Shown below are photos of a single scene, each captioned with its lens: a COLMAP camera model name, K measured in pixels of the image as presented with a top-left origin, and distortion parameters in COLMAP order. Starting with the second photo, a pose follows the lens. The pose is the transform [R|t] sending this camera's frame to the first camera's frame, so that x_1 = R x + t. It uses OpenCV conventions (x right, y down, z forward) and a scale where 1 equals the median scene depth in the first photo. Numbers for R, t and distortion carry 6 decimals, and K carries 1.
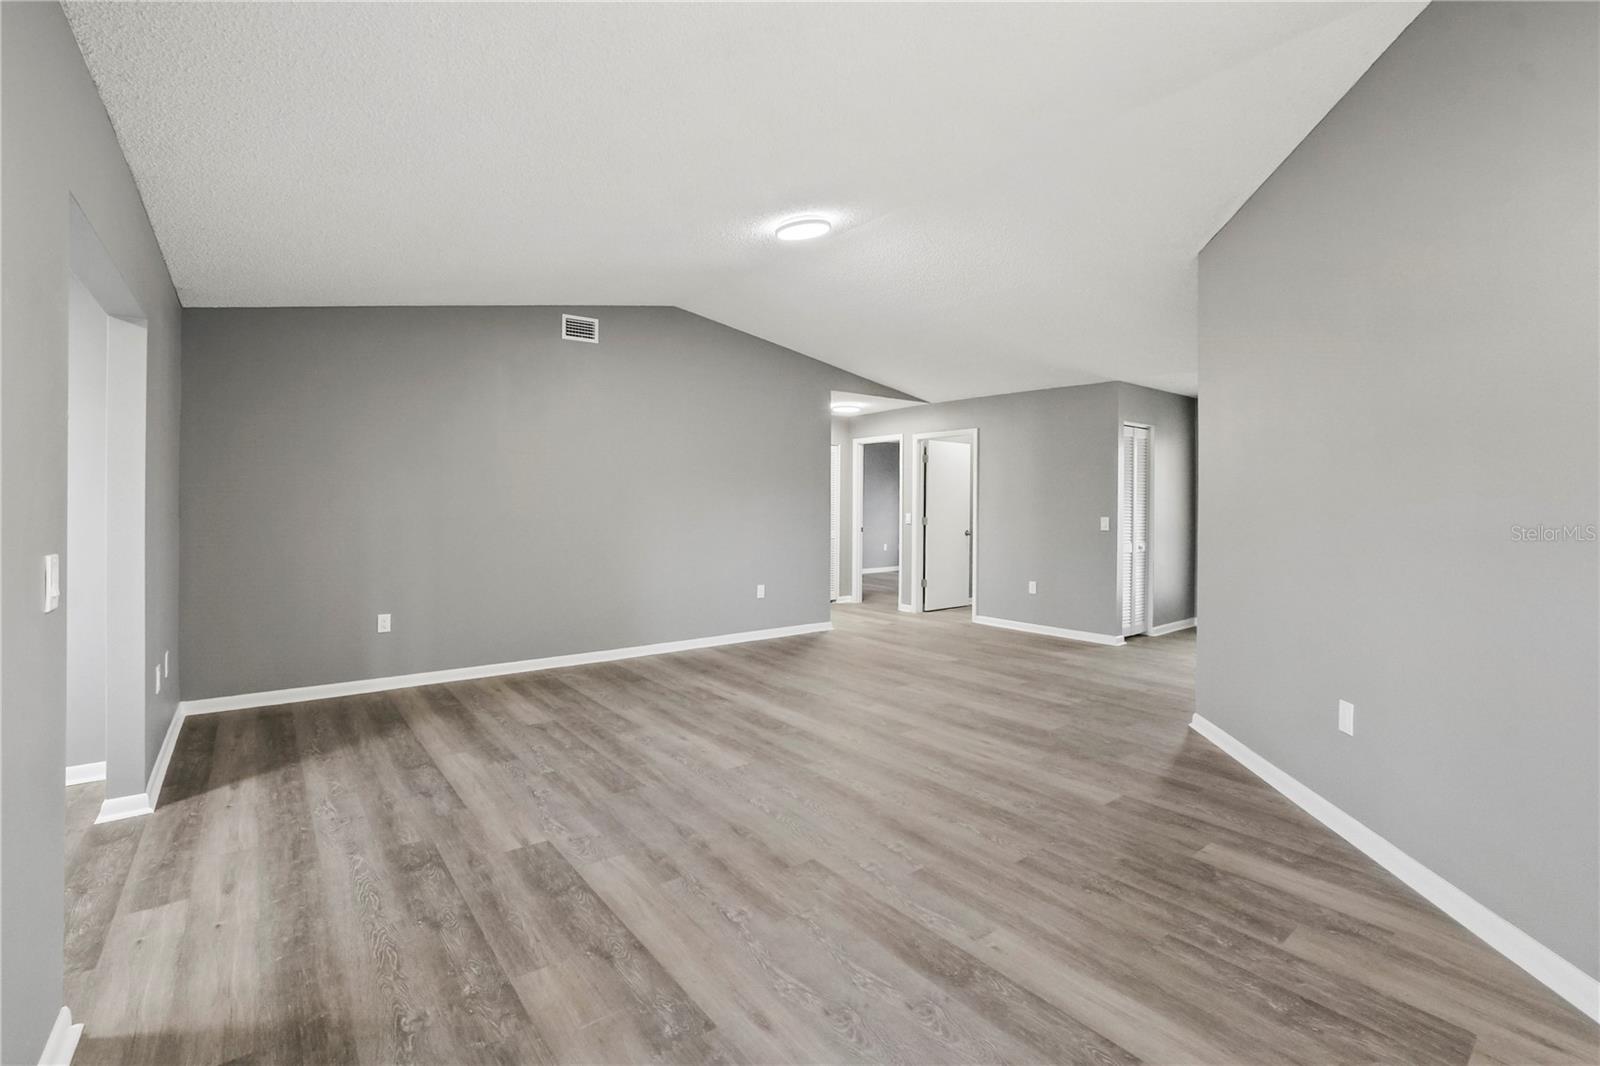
lens RADIAL K [[715.7, 0, 783.0], [0, 715.7, 502.6], [0, 0, 1]] dist [-0.063776, 0.021414]
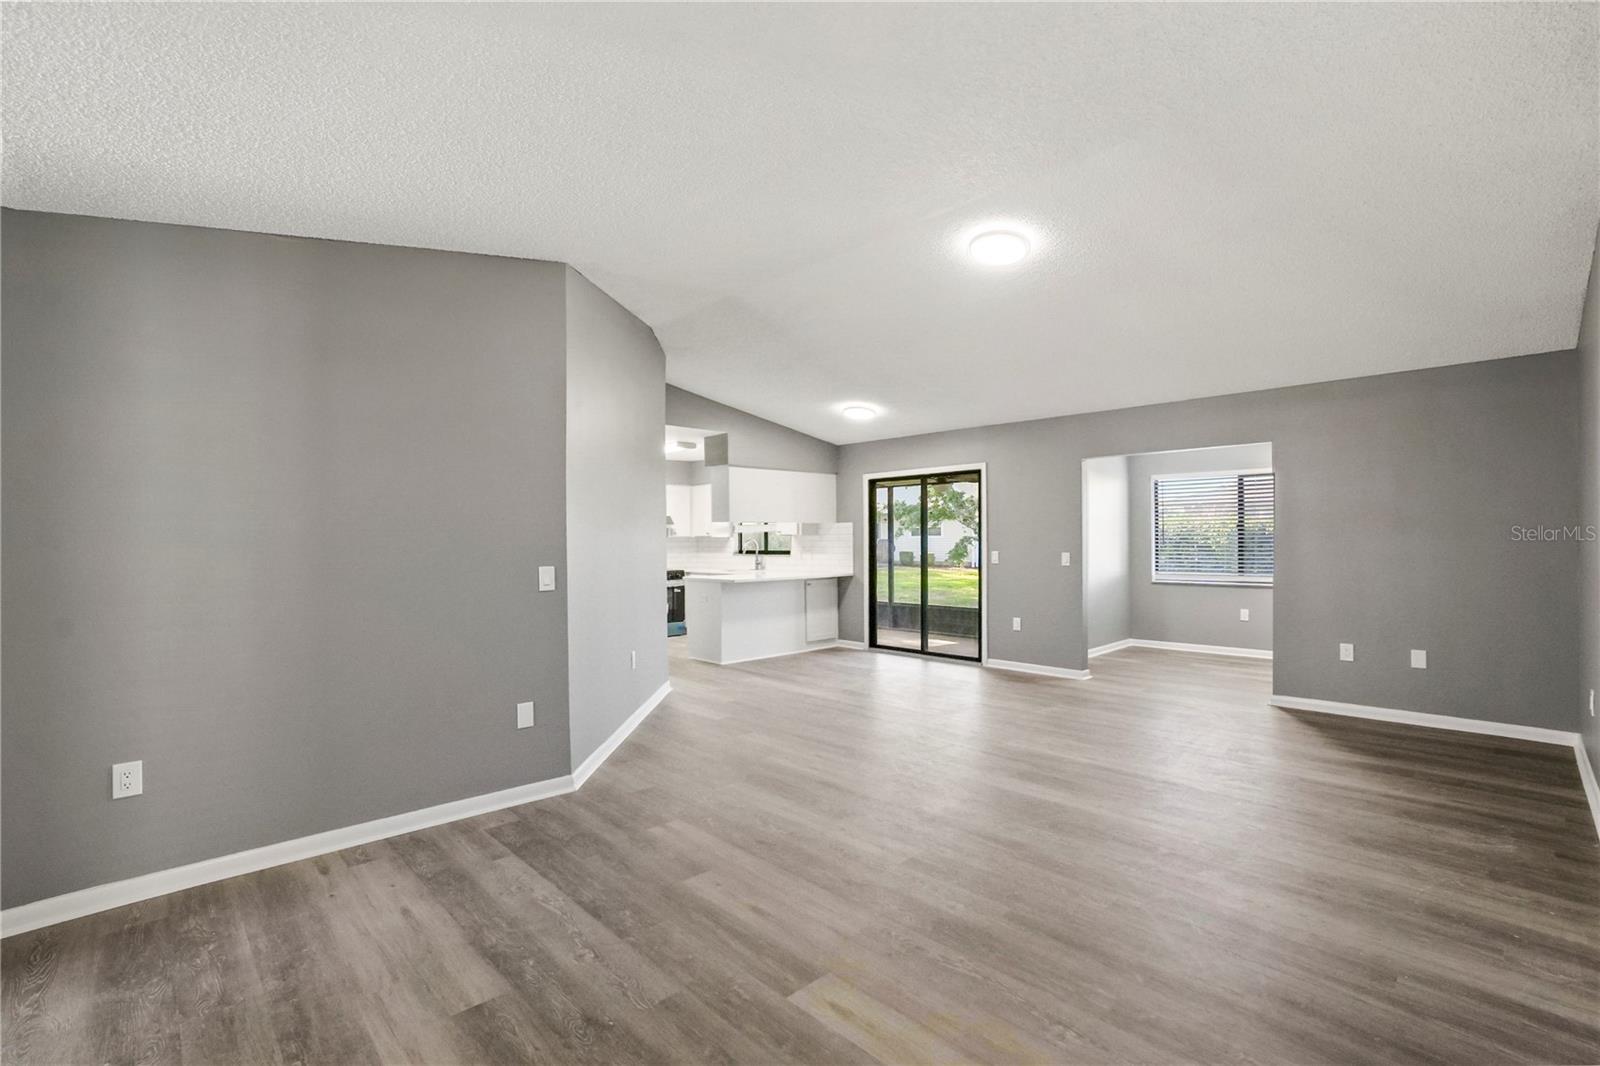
lens RADIAL K [[705.6, 0, 802.0], [0, 705.6, 510.9], [0, 0, 1]] dist [-0.053248, 0.018723]
pose [[-0.992557, -0.003790, -0.121723, 0.581401], [0.001823, 0.998941, -0.045966, 0.005531], [0.121769, -0.045846, -0.991499, 2.777161]]
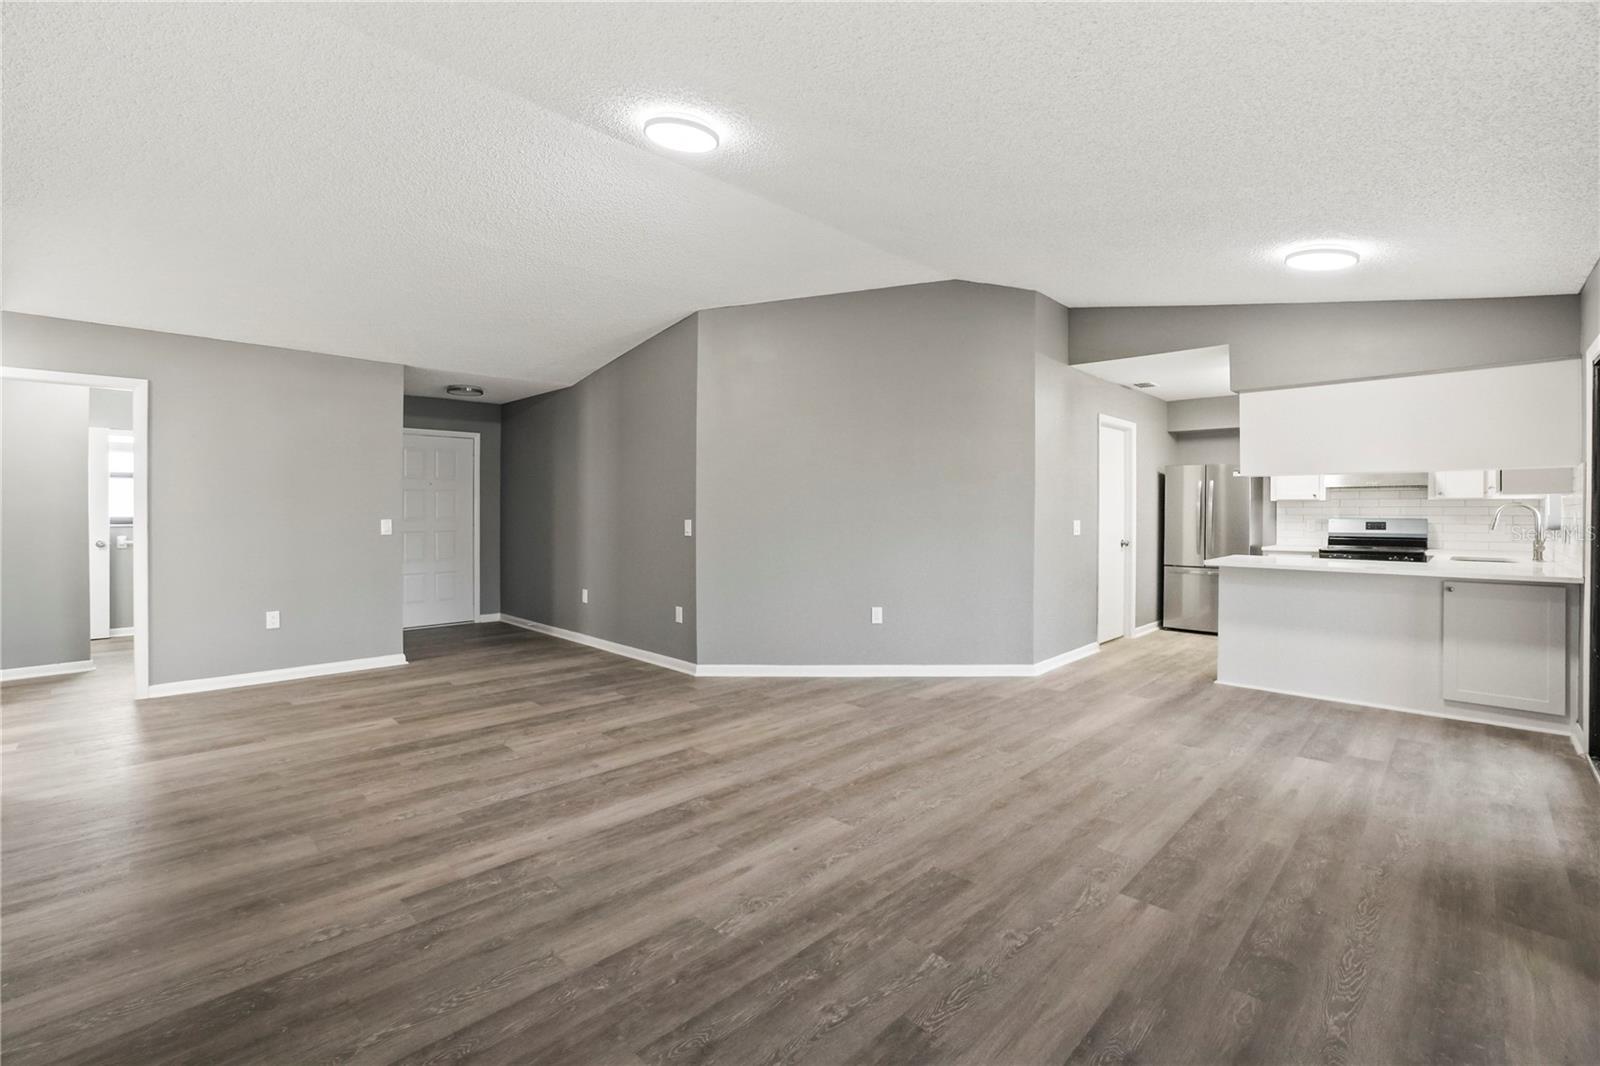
lens RADIAL K [[705.6, 0, 802.0], [0, 705.6, 510.9], [0, 0, 1]] dist [-0.053248, 0.018723]
pose [[-0.145318, -0.006909, 0.989361, -1.060067], [-0.004433, 0.999970, 0.006332, 0.004414], [-0.989375, -0.003466, -0.145344, 1.434992]]
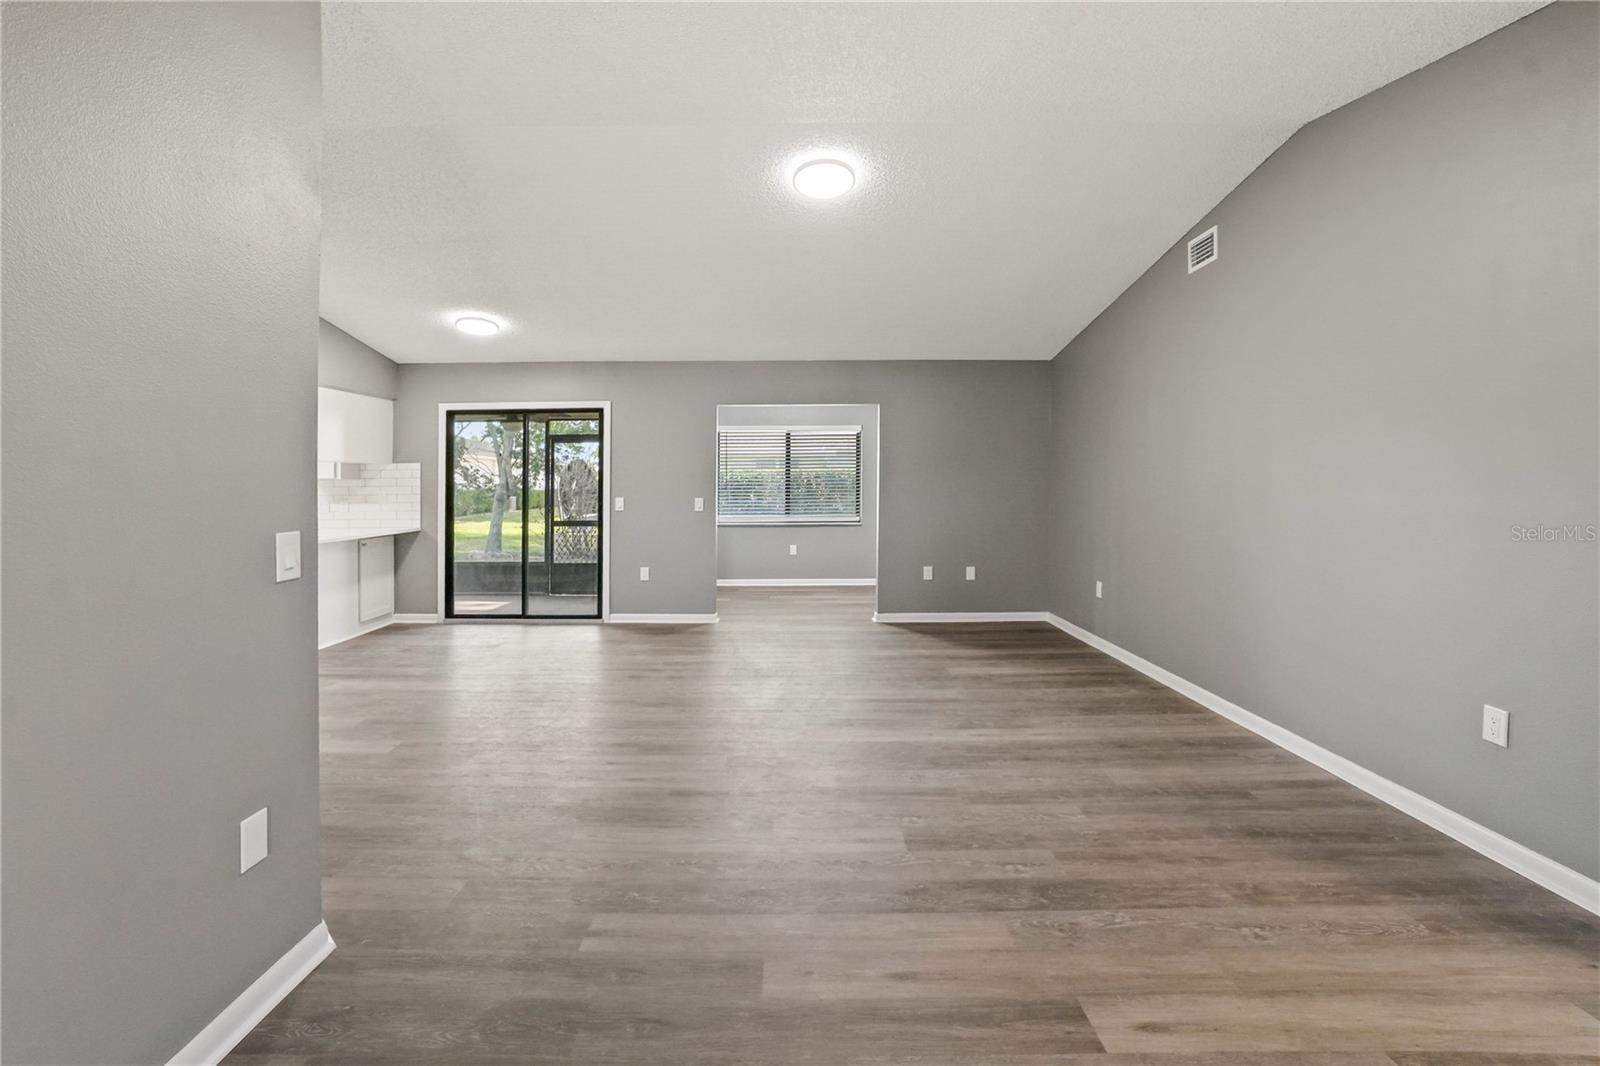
lens RADIAL K [[701.6, 0, 790.8], [0, 701.6, 479.7], [0, 0, 1]] dist [-0.043395, 0.013222]
pose [[-0.609282, -0.005411, -0.792935, 1.092799], [0.006457, 0.999910, -0.011785, 0.006884], [0.792928, -0.012300, -0.609192, 2.214390]]
